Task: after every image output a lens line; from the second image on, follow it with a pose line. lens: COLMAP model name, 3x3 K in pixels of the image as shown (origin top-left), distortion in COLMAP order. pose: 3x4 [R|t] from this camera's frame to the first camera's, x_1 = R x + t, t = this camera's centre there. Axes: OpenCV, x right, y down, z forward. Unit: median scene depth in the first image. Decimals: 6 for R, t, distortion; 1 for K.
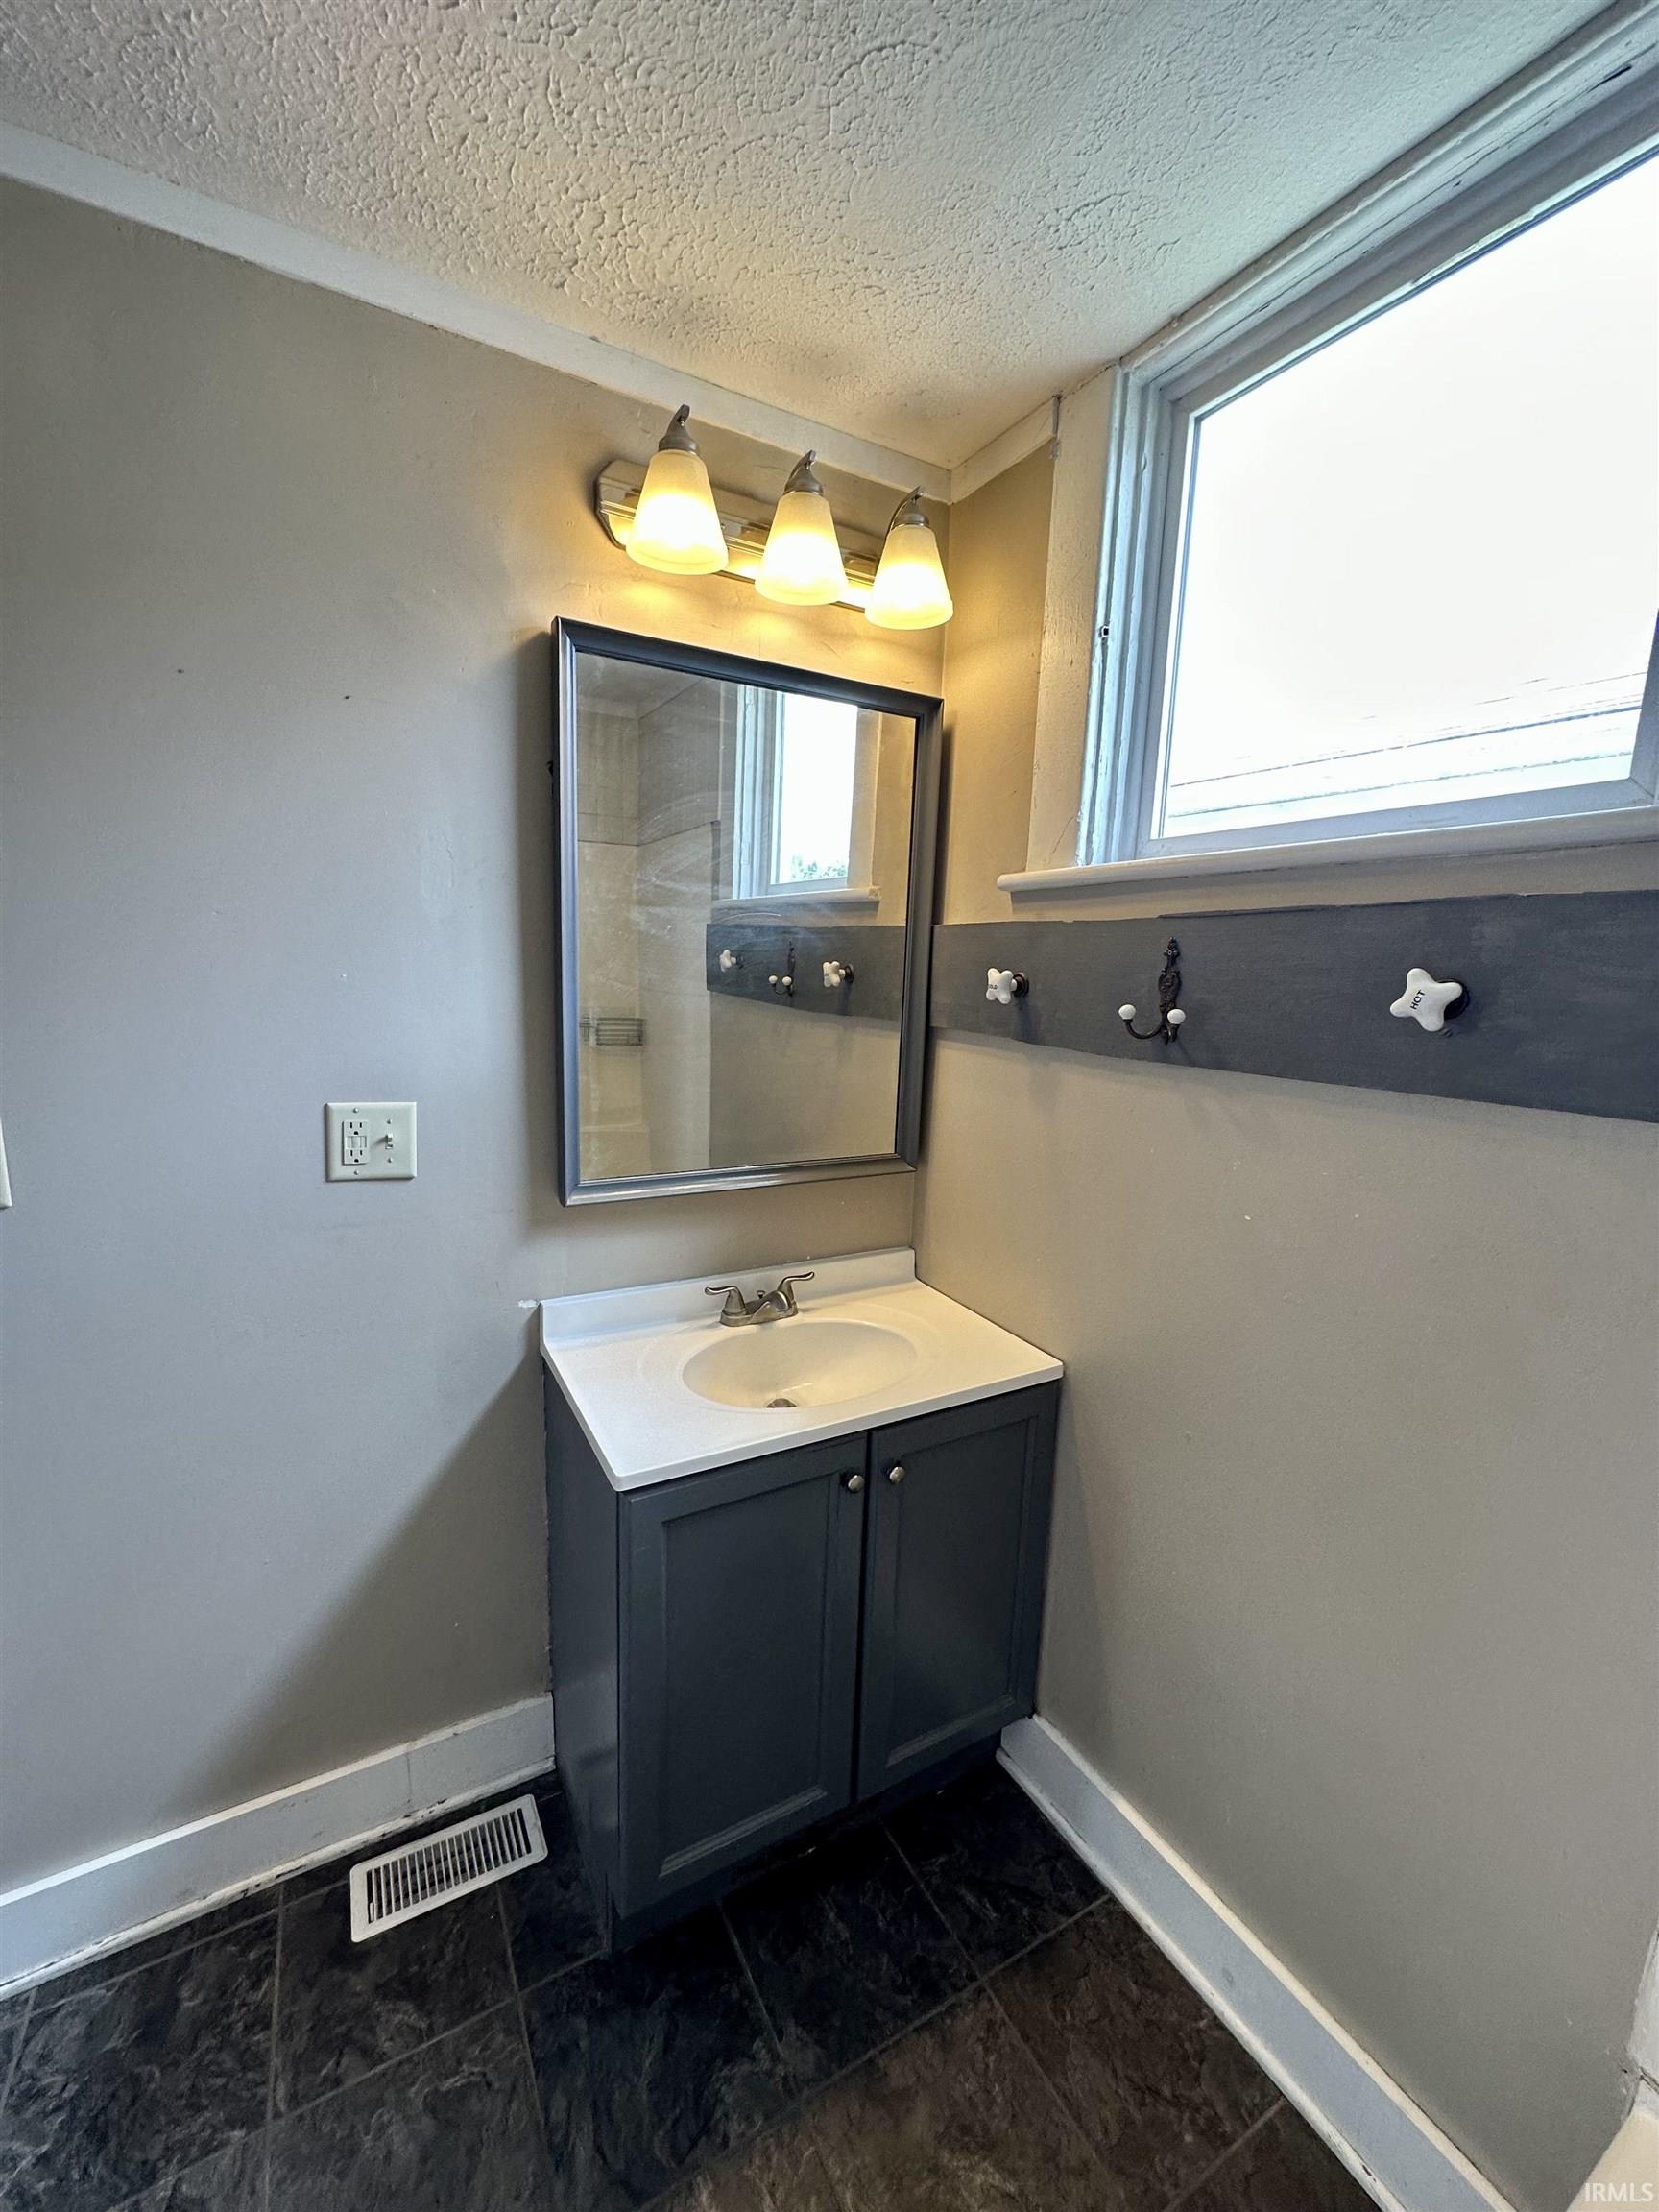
lens RADIAL K [[884.7, 0, 836.9], [0, 884.7, 1108.9], [0, 0, 1]] dist [-0.002687, -0.000113]
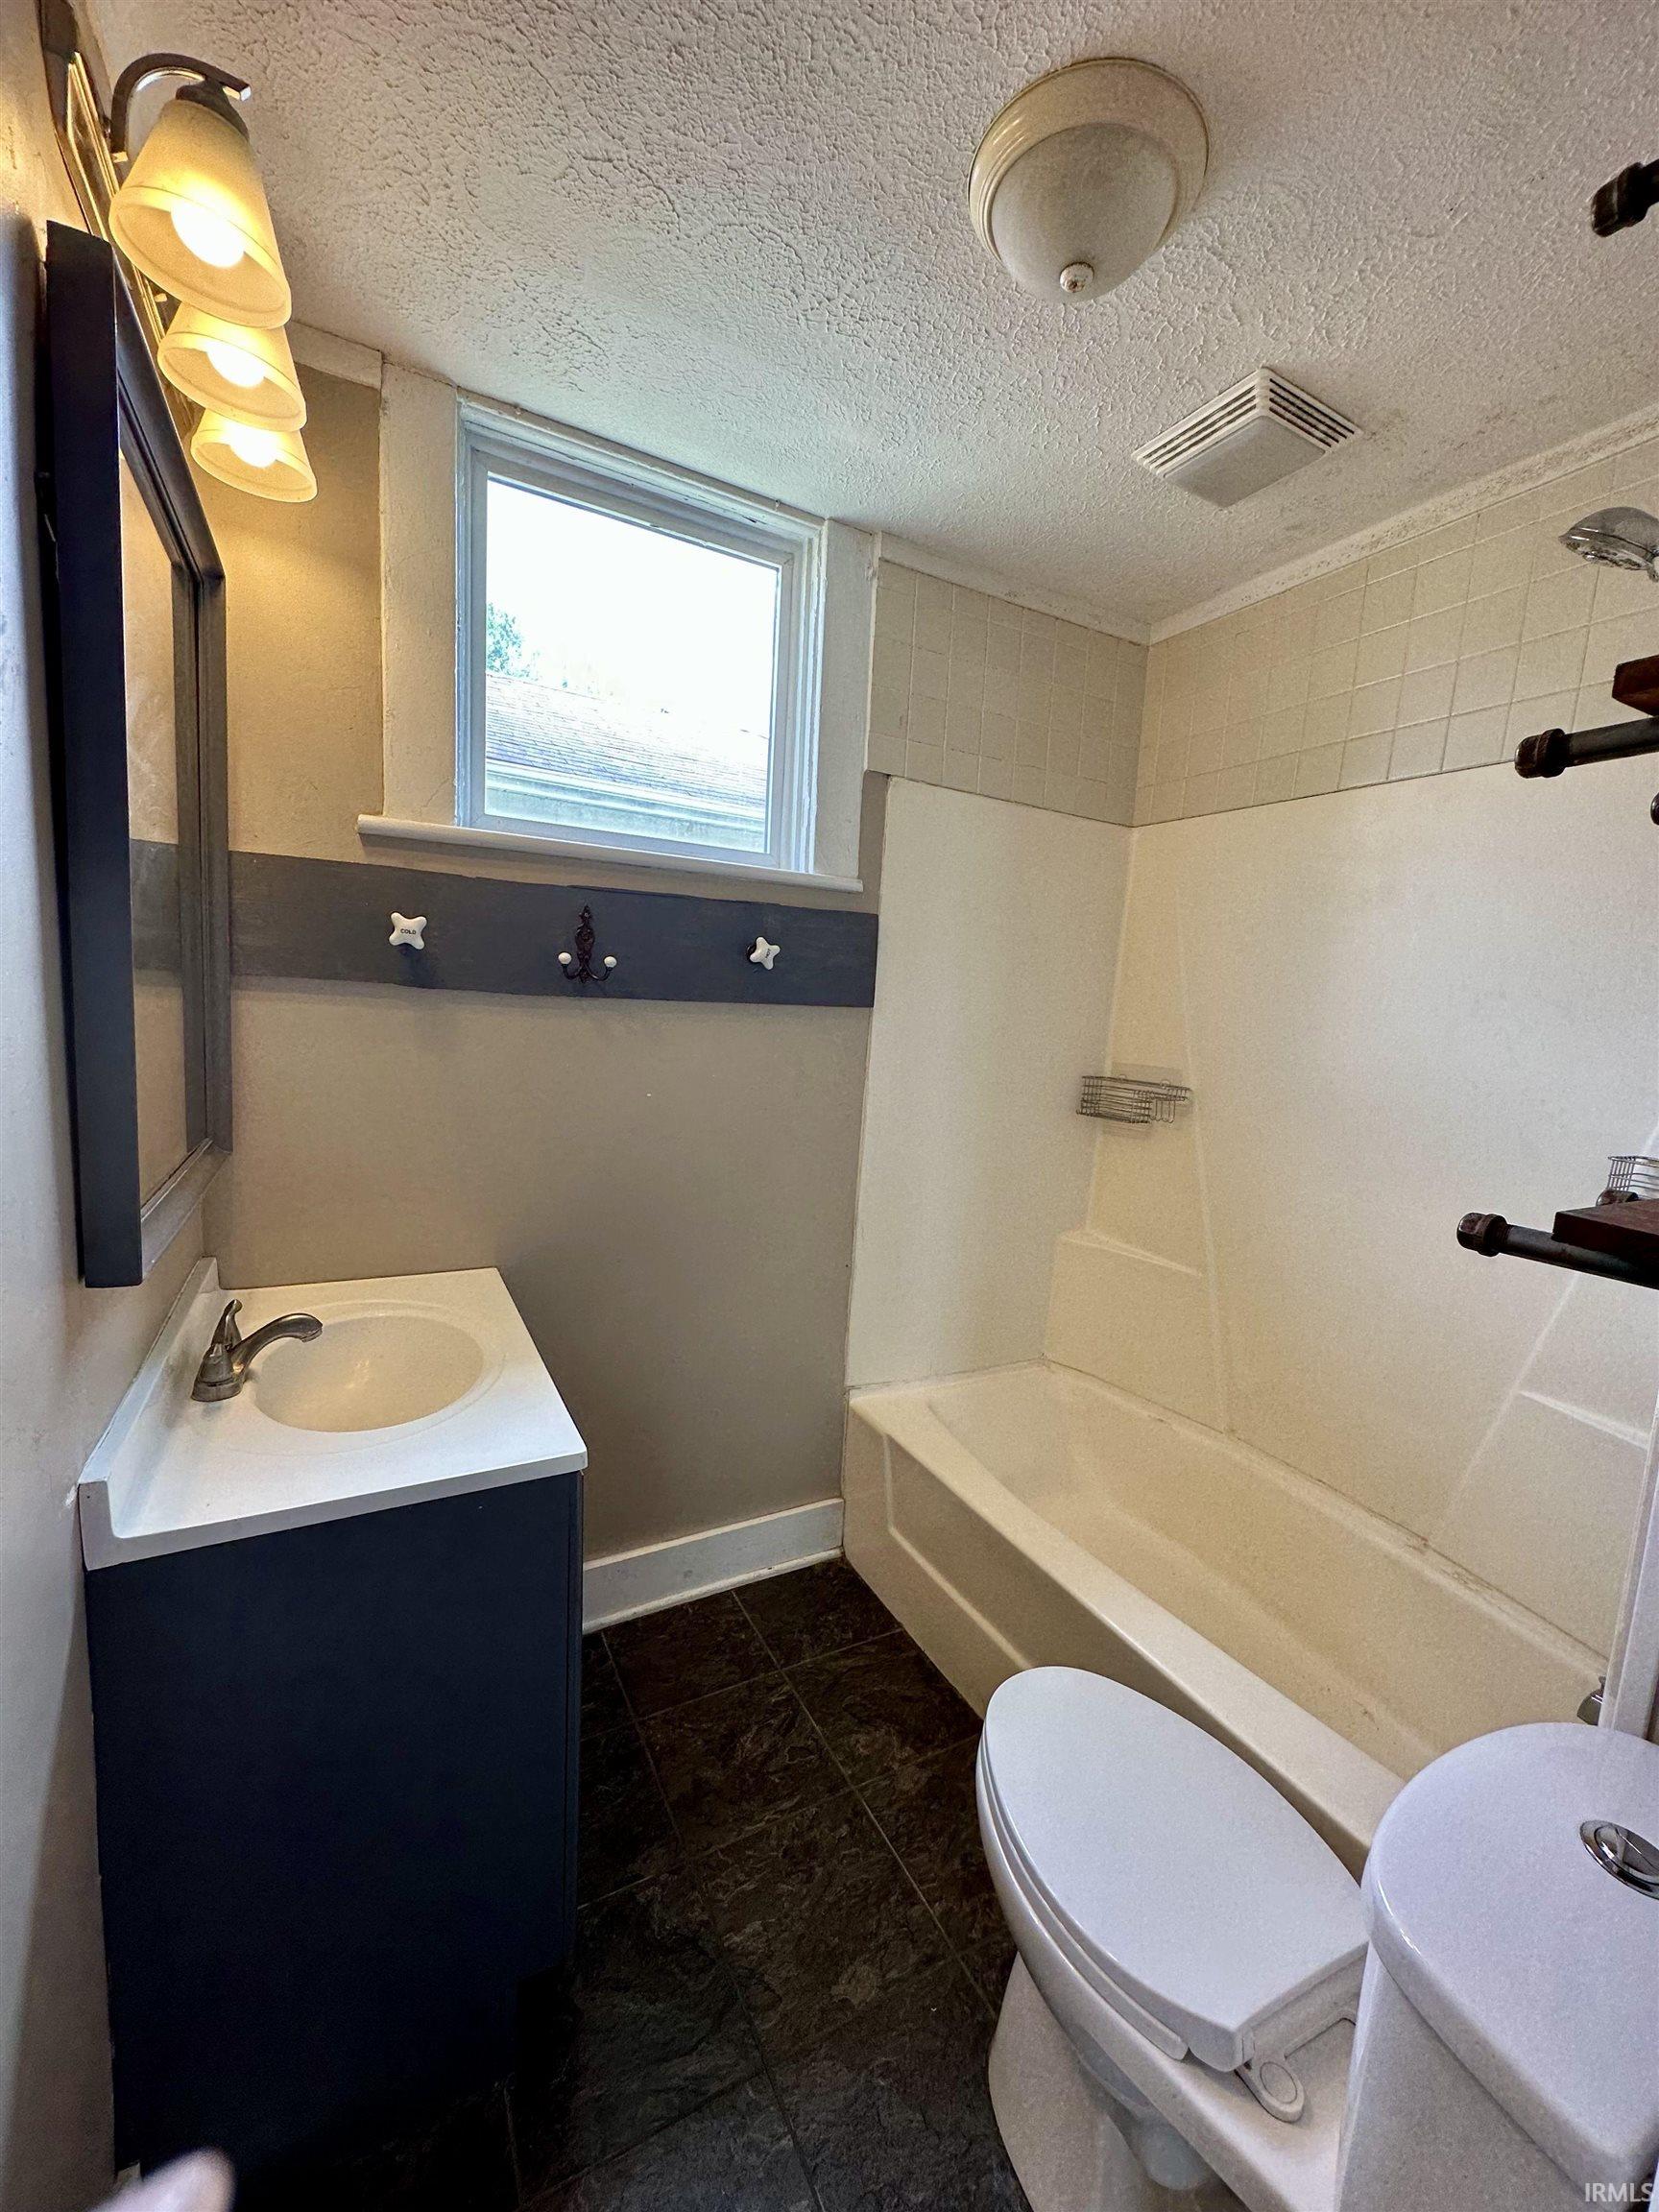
lens RADIAL K [[884.7, 0, 836.9], [0, 884.7, 1108.9], [0, 0, 1]] dist [-0.002687, -0.000113]
pose [[0.013523, -0.152555, 0.988202, -1.028588], [0.109458, 0.982579, 0.150189, -0.046293], [-0.993899, 0.106136, 0.029986, 0.619744]]
